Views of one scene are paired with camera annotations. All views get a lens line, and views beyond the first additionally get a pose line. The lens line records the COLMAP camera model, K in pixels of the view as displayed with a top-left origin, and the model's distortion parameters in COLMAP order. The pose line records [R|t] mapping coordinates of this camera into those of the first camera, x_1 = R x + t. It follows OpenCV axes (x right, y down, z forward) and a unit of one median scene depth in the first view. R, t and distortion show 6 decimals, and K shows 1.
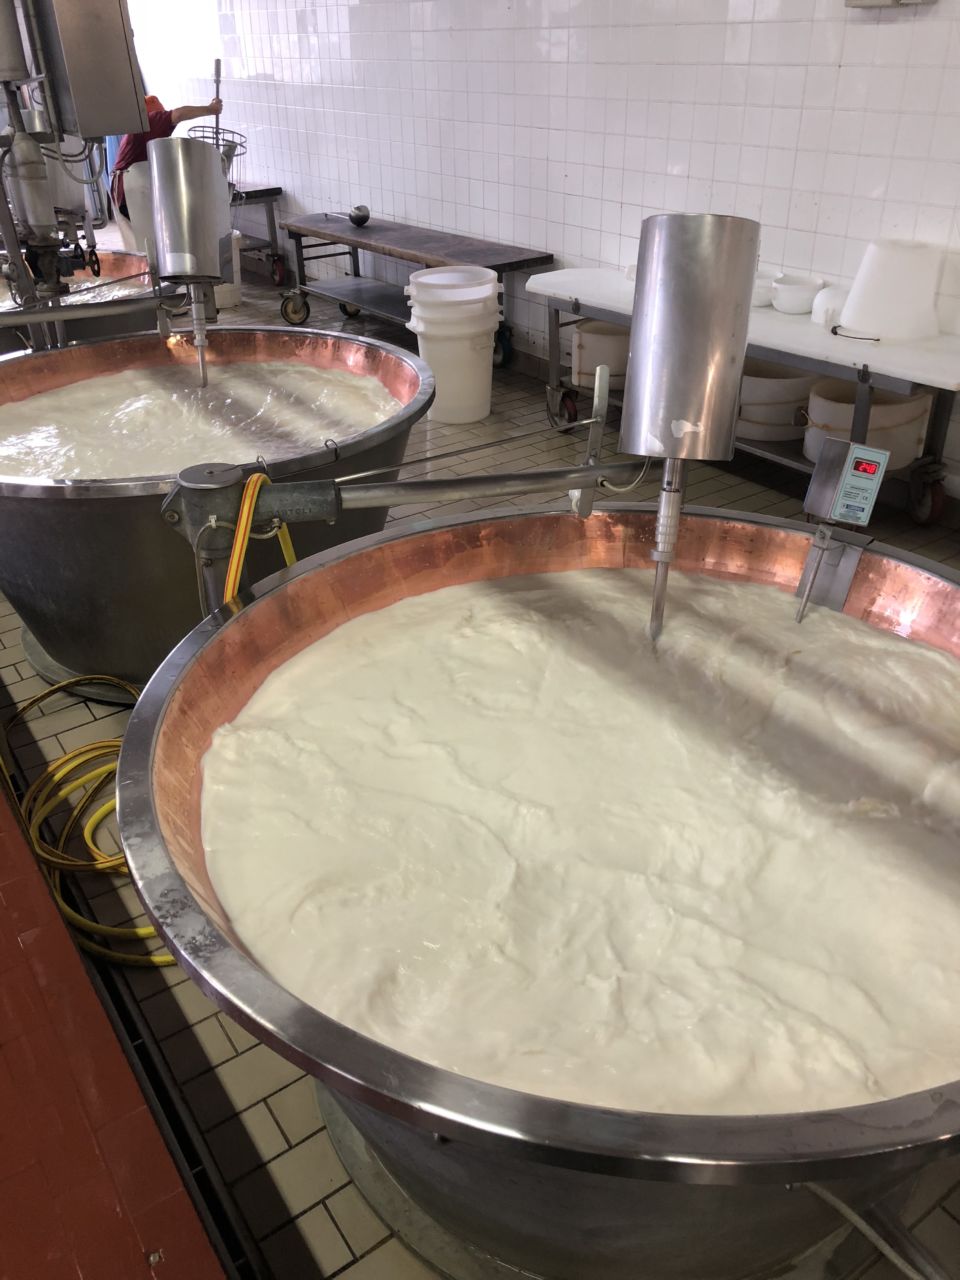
lens RADIAL K [[993.9, 0, 481.7], [0, 993.9, 673.6], [0, 0, 1]] dist [0.006329, 0.004058]
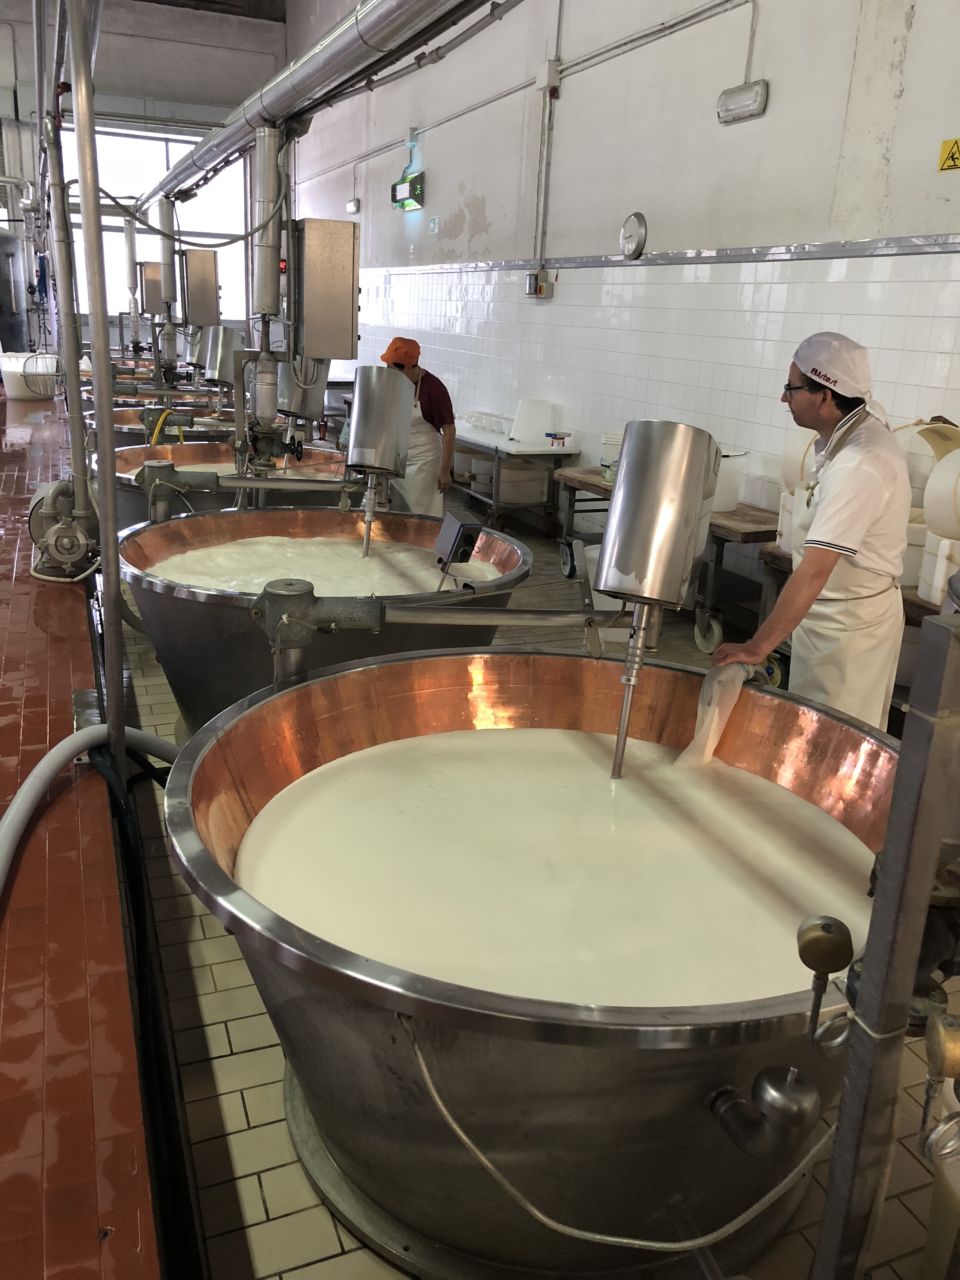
lens RADIAL K [[1051.0, 0, 480.0], [0, 1051.0, 640.0], [0, 0, 1]] dist [0.022752, -0.000765]
pose [[0.969955, 0.137945, -0.200394, 0.297077], [-0.185606, 0.952110, -0.242975, 0.224791], [0.157280, 0.272870, 0.949107, -0.366286]]
